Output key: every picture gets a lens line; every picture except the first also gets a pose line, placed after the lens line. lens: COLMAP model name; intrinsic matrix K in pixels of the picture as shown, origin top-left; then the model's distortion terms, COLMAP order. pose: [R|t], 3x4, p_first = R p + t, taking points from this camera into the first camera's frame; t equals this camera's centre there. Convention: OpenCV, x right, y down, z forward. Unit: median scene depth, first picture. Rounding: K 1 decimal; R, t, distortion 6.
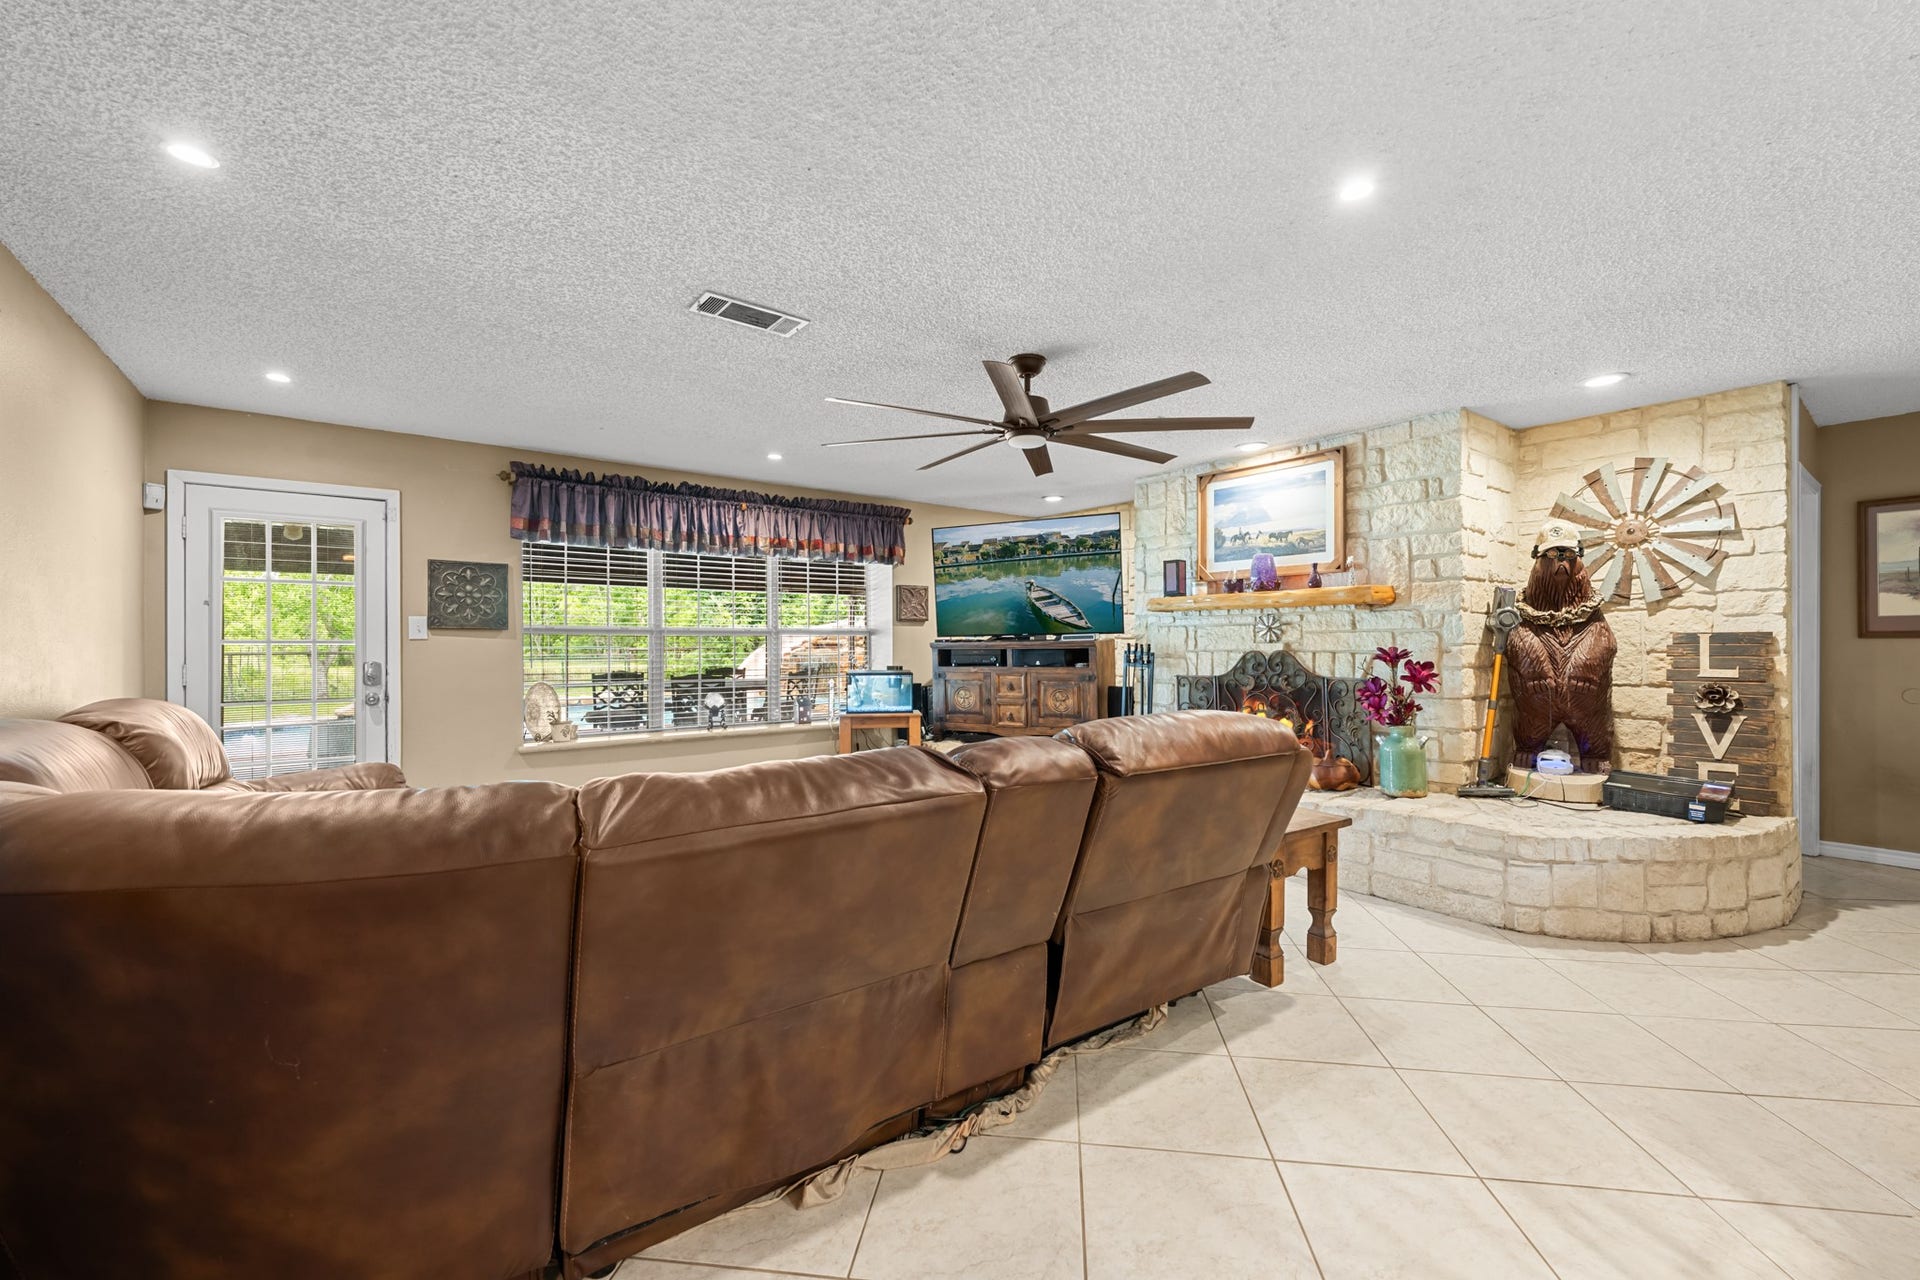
lens RADIAL K [[764.9, 0, 960.0], [0, 764.9, 640.0], [0, 0, 1]] dist [-0.000983, -0.000272]
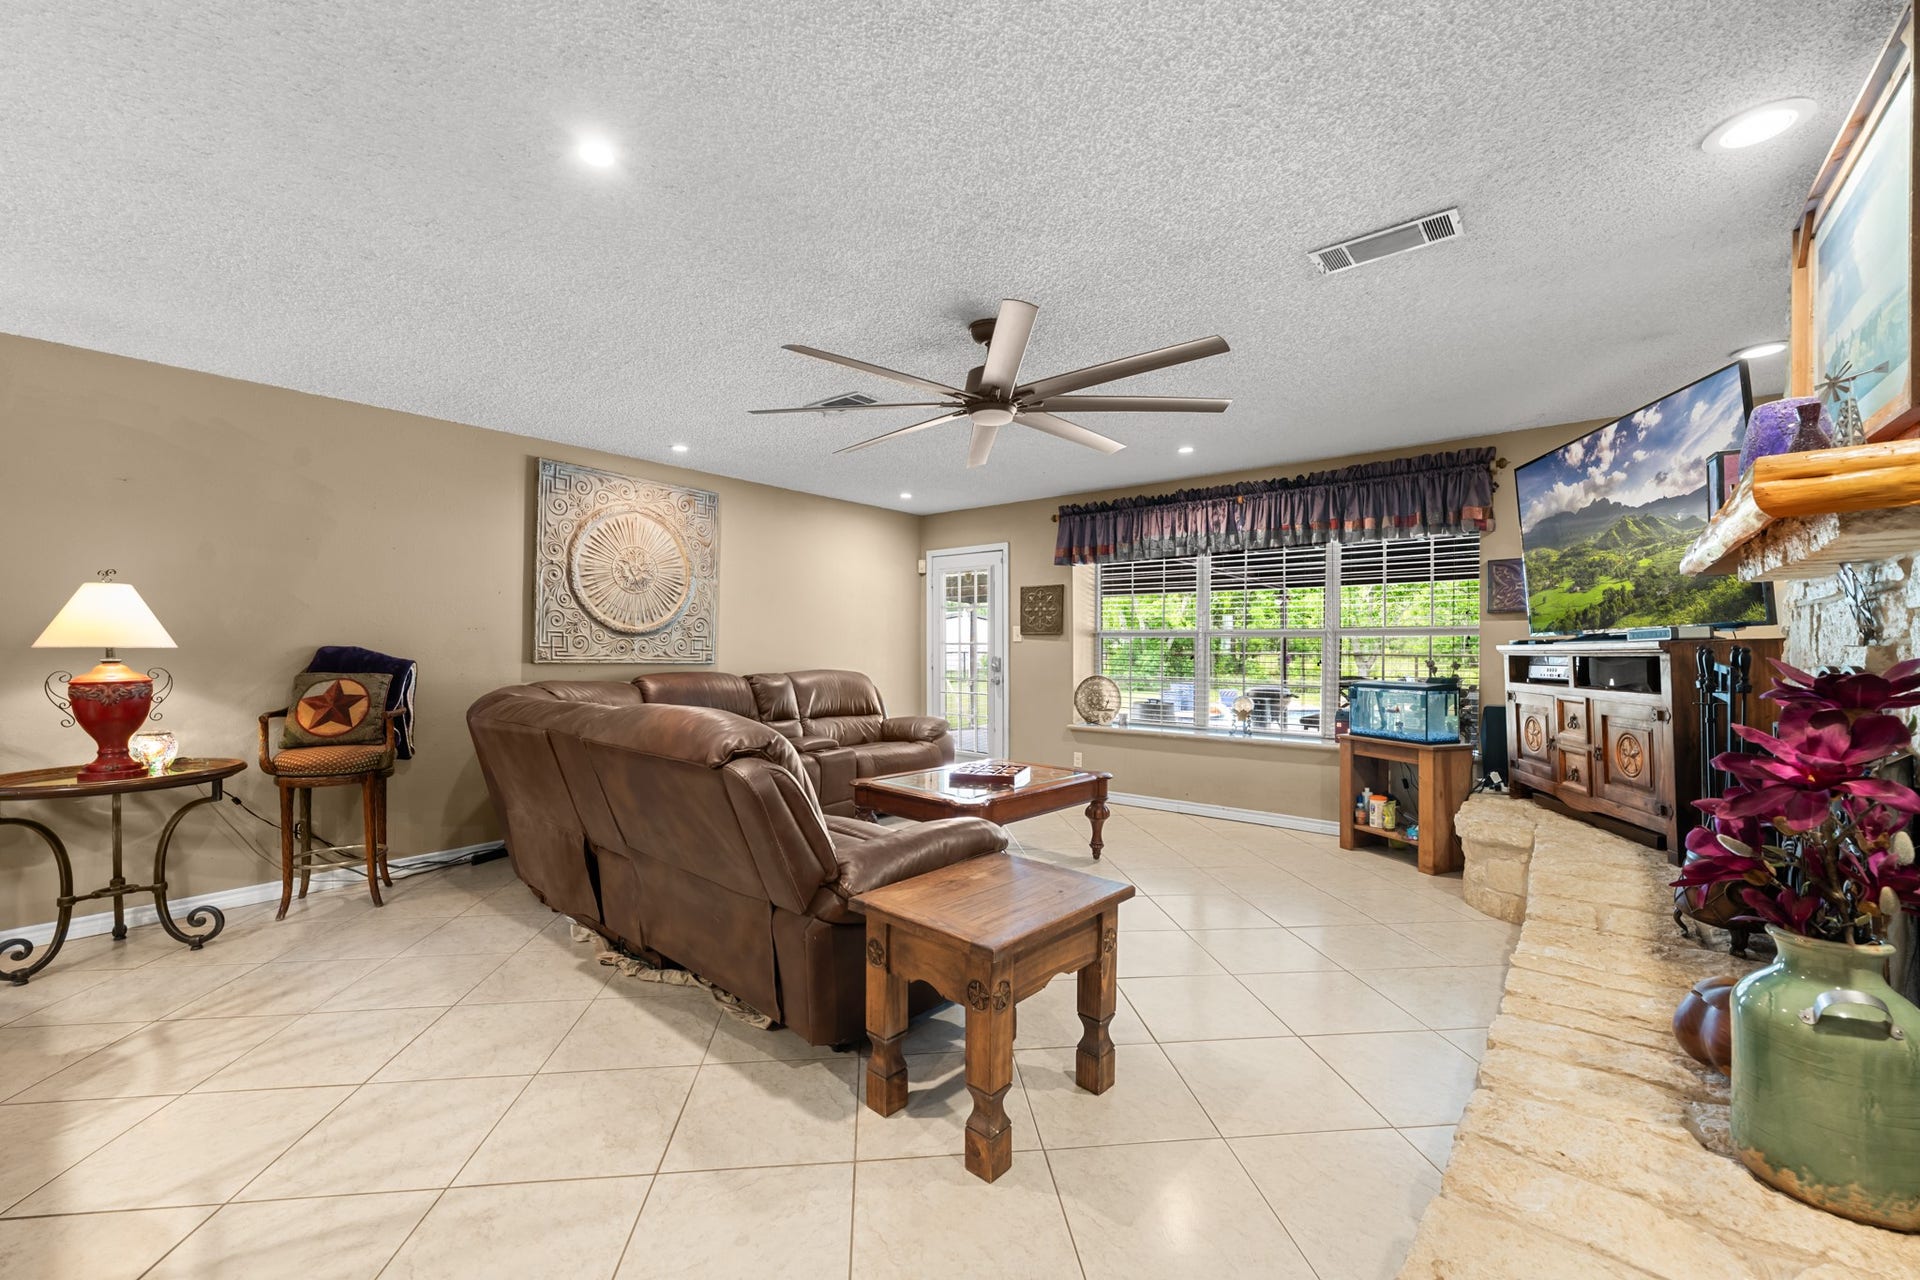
lens RADIAL K [[774.1, 0, 961.1], [0, 774.1, 651.1], [0, 0, 1]] dist [0.001273, 0.000138]
pose [[0.219357, 0.008396, -0.975609, 0.658026], [0.002633, 0.999954, 0.009198, 0.002493], [0.975641, -0.004586, 0.219324, 0.525141]]
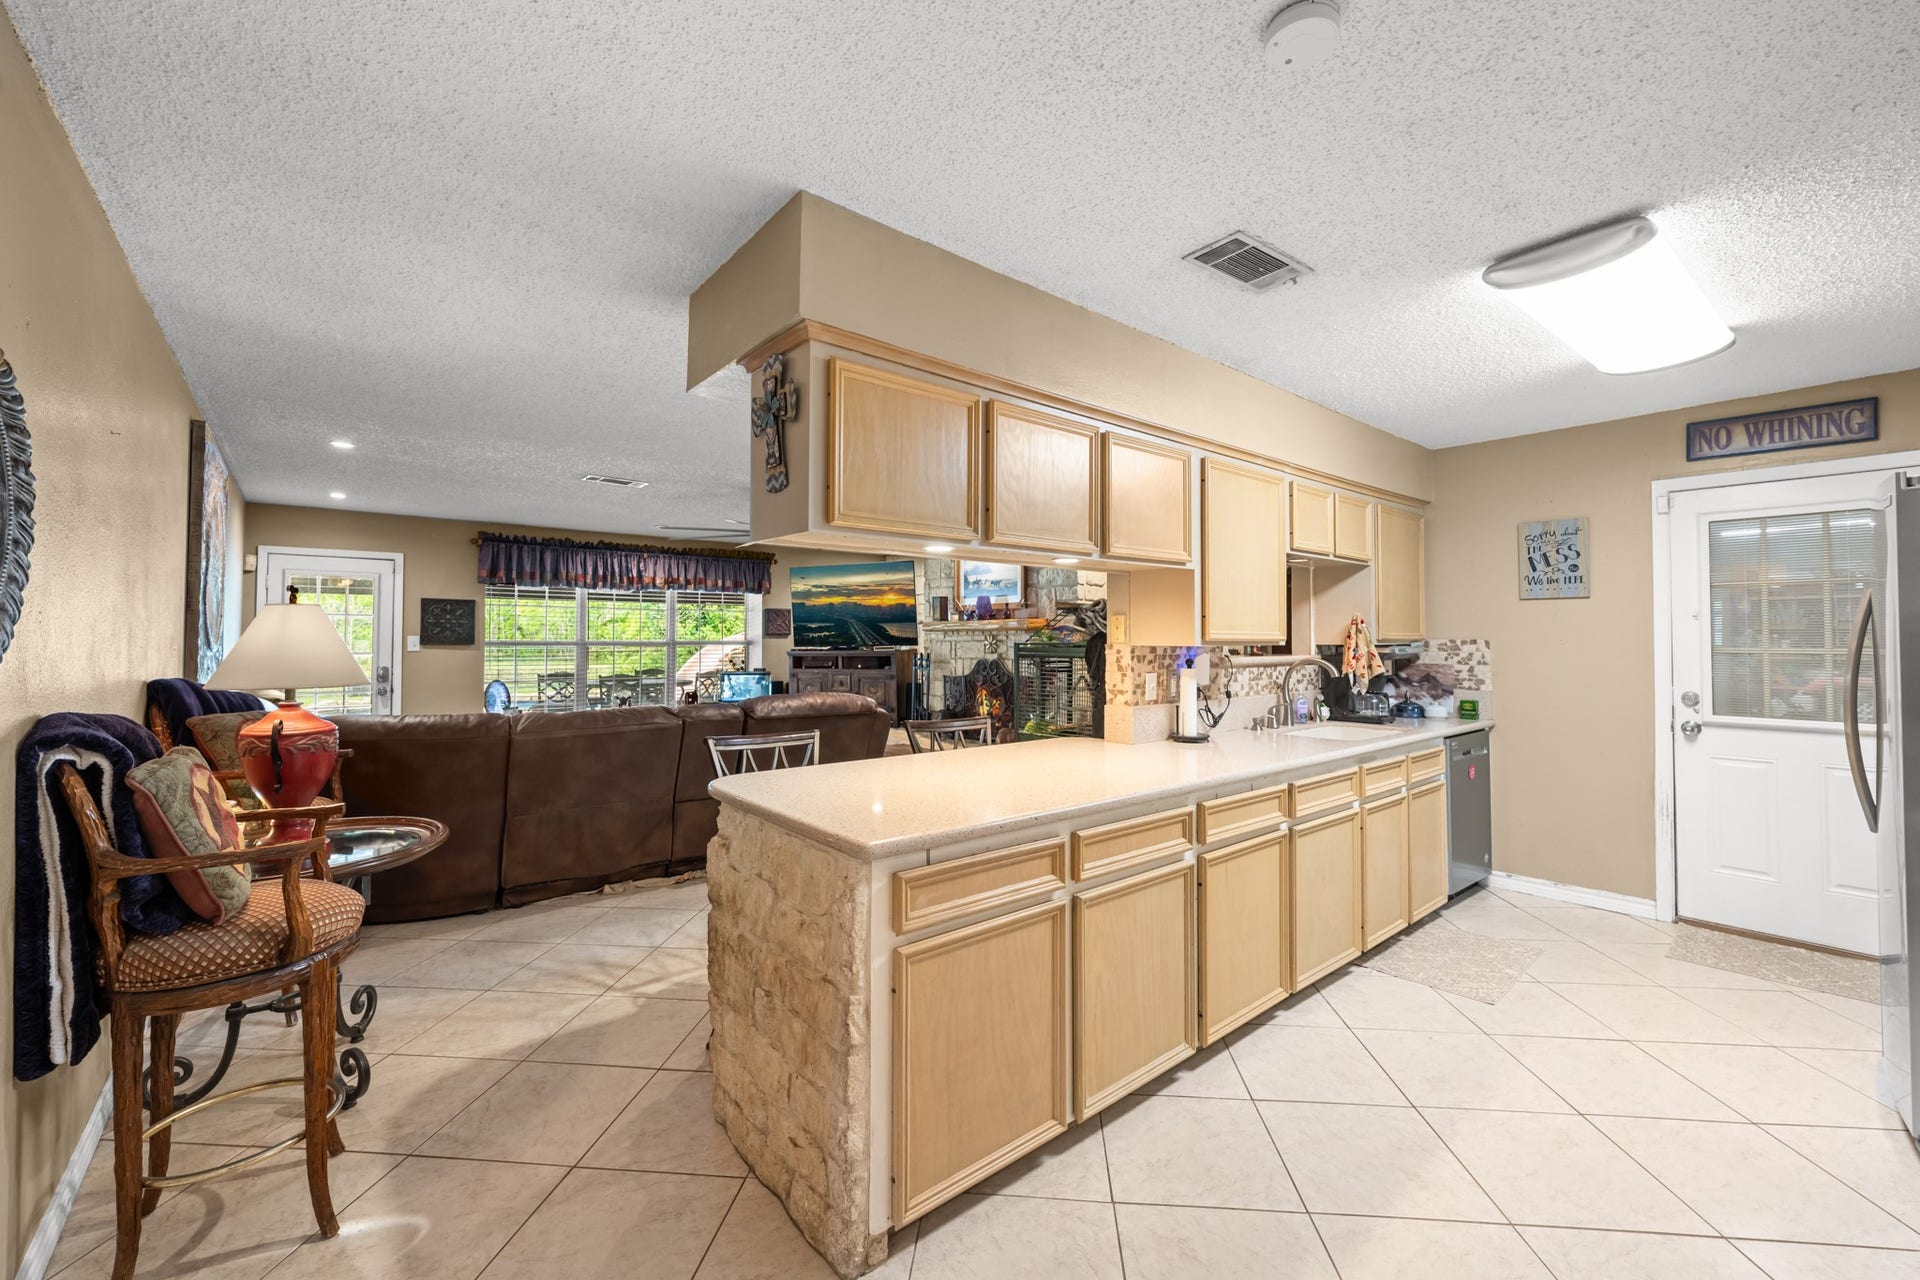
lens RADIAL K [[780.1, 0, 964.5], [0, 780.1, 620.2], [0, 0, 1]] dist [-0.001293, -0.000145]
pose [[0.999258, 0.002133, 0.038454, 0.288792], [-0.001223, 0.999719, -0.023679, -0.025020], [-0.038494, 0.023615, 0.998980, -0.528549]]
